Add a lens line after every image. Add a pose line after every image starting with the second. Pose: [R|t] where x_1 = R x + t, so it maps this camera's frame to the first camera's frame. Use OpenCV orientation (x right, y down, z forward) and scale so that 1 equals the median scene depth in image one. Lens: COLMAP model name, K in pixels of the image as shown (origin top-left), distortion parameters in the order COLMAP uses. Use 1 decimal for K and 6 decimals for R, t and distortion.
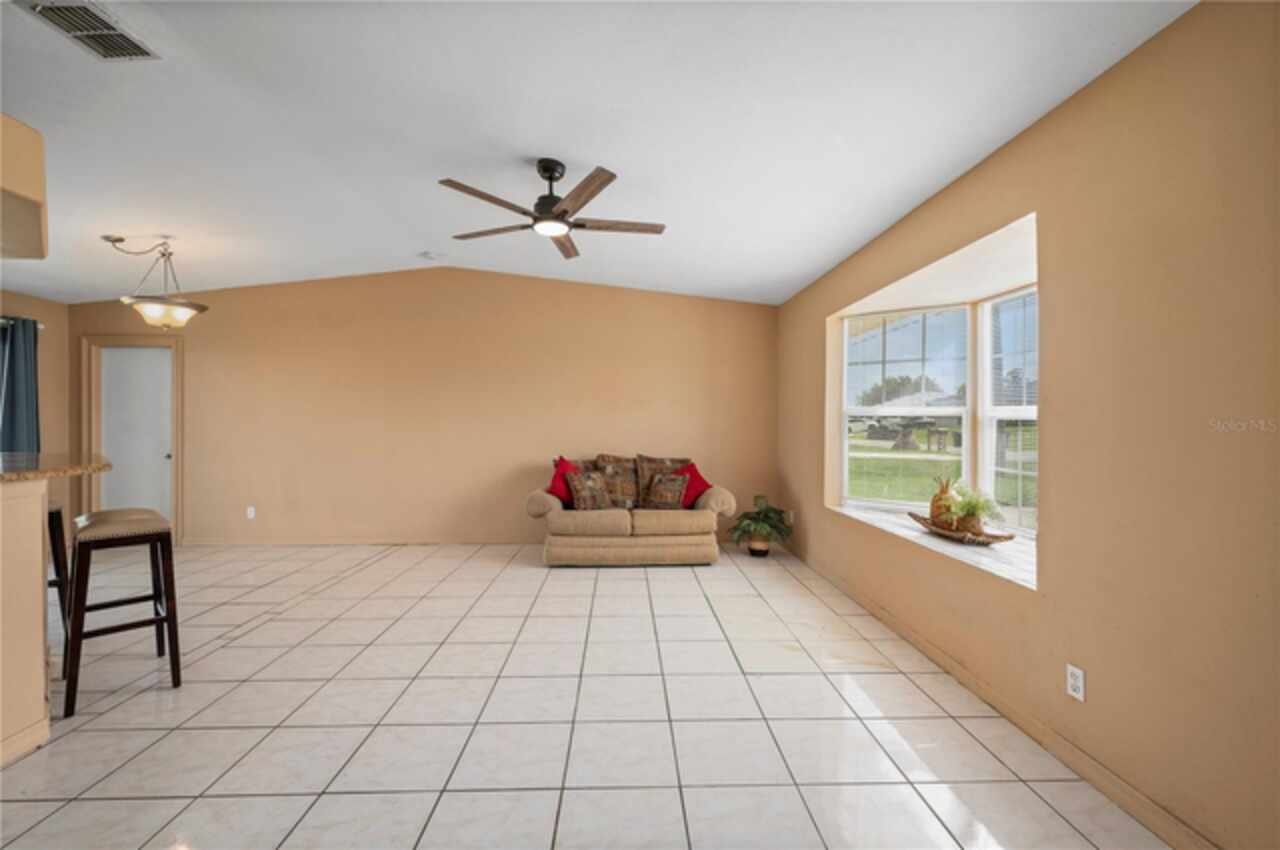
lens RADIAL K [[540.2, 0, 641.9], [0, 540.2, 428.7], [0, 0, 1]] dist [0.000305, -0.000072]
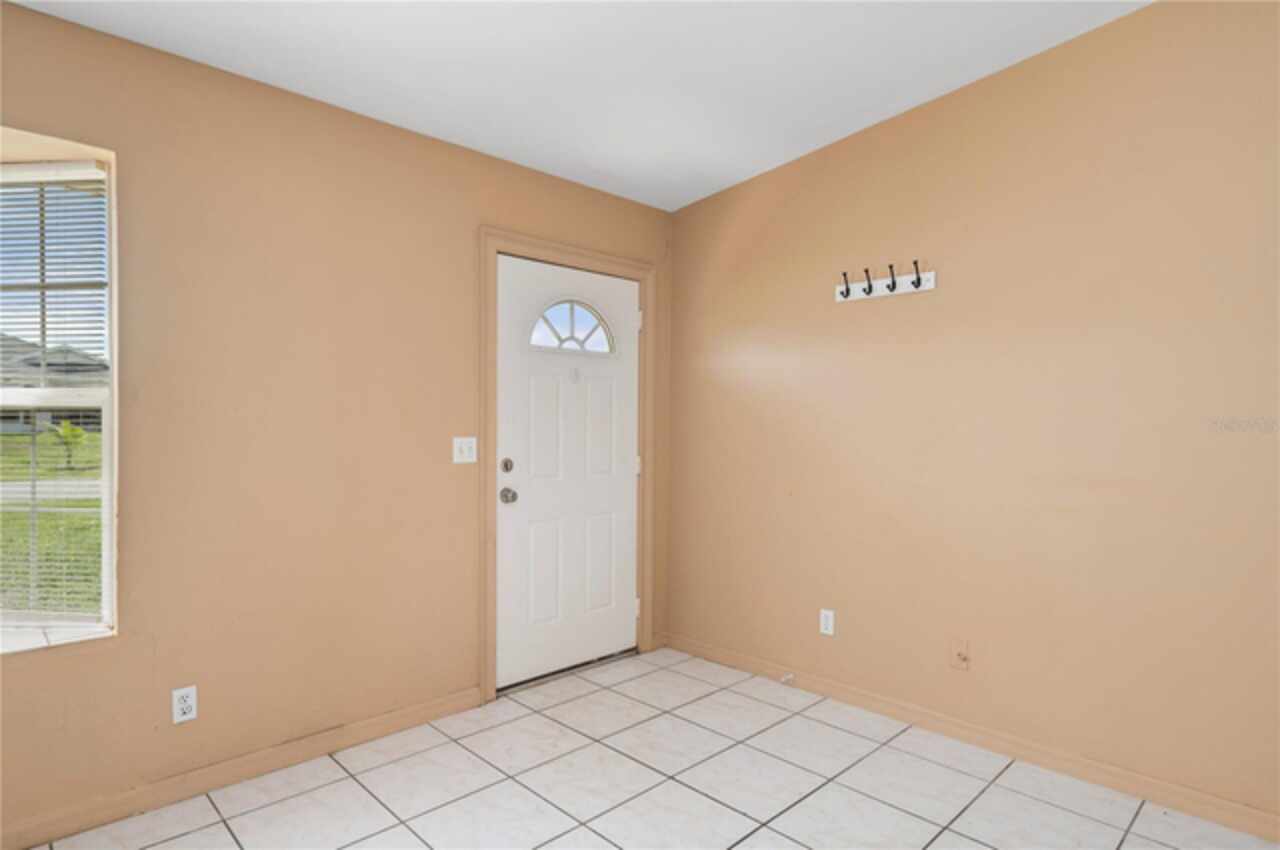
lens RADIAL K [[690.3, 0, 639.3], [0, 690.3, 432.9], [0, 0, 1]] dist [-0.002463, -0.000509]
pose [[-0.670953, -0.024966, 0.741079, -0.418536], [-0.005502, 0.999573, 0.028693, -0.022448], [-0.741479, 0.015174, -0.670804, 0.874106]]
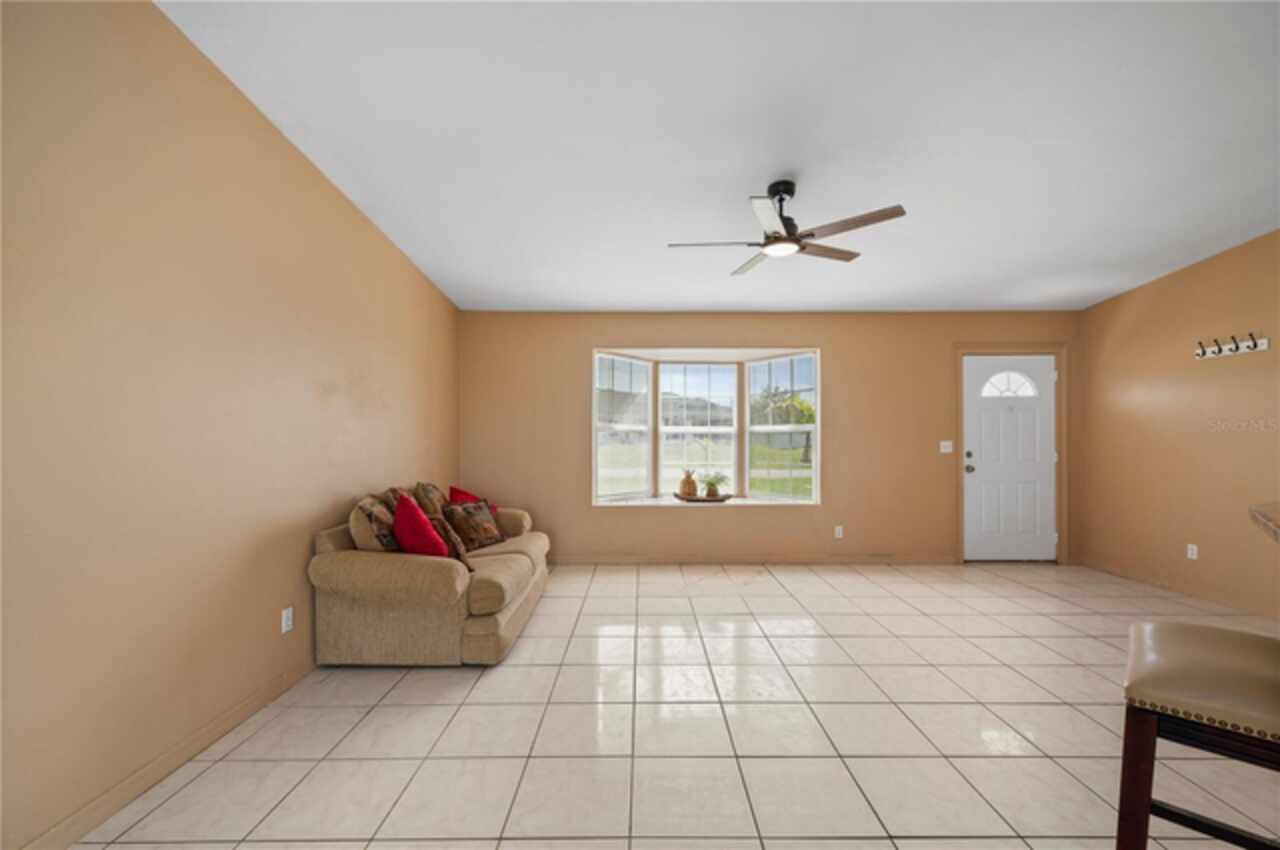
lens RADIAL K [[515.7, 0, 642.4], [0, 515.7, 438.3], [0, 0, 1]] dist [-0.000424, -0.000052]
pose [[0.038441, -0.011313, 0.999197, -1.292586], [0.014029, 0.999843, 0.010781, -0.026651], [-0.999162, 0.013604, 0.038594, 1.352775]]
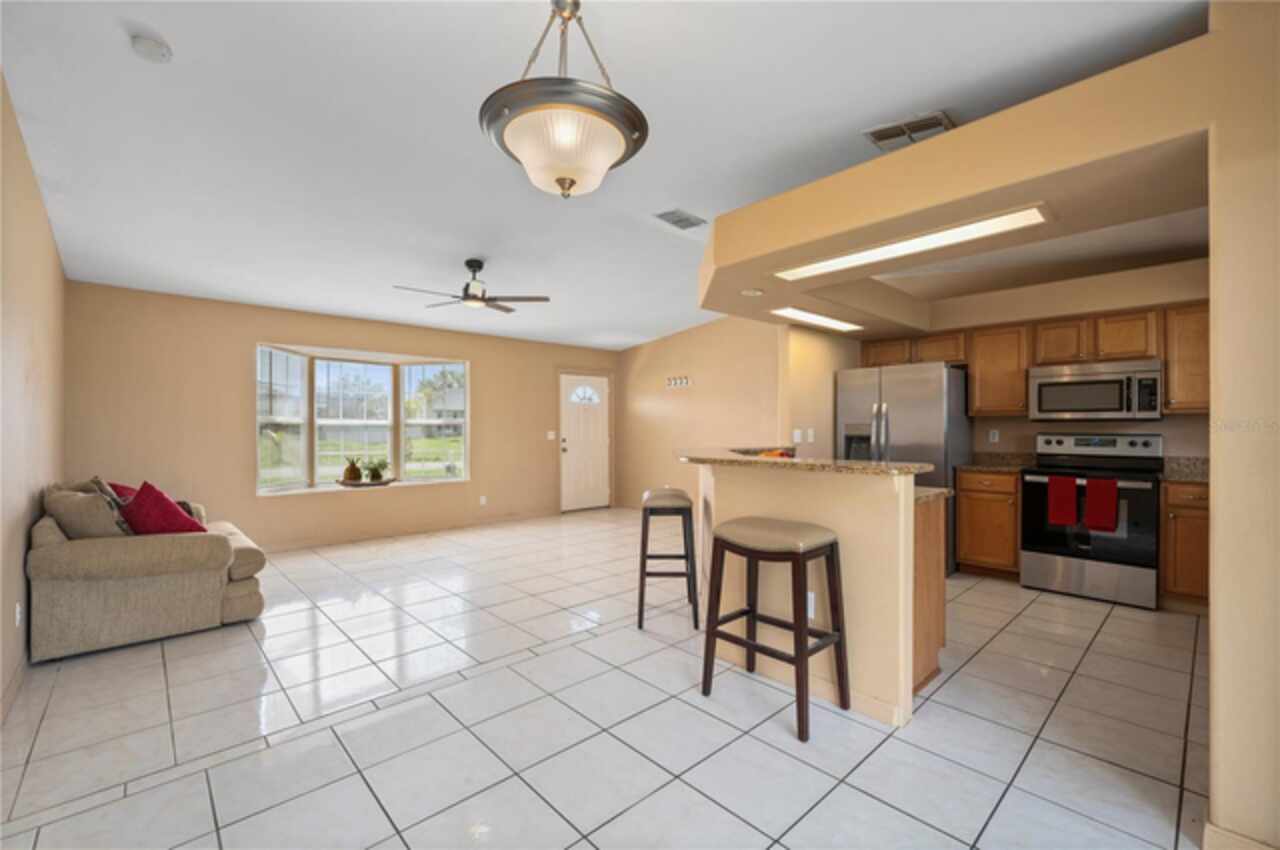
lens RADIAL K [[540.2, 0, 641.9], [0, 540.2, 428.7], [0, 0, 1]] dist [0.000305, -0.000072]
pose [[-0.658249, -0.003622, 0.752792, -1.847176], [0.008596, 0.999887, 0.012328, -0.026615], [-0.752751, 0.014586, -0.658143, 1.840488]]
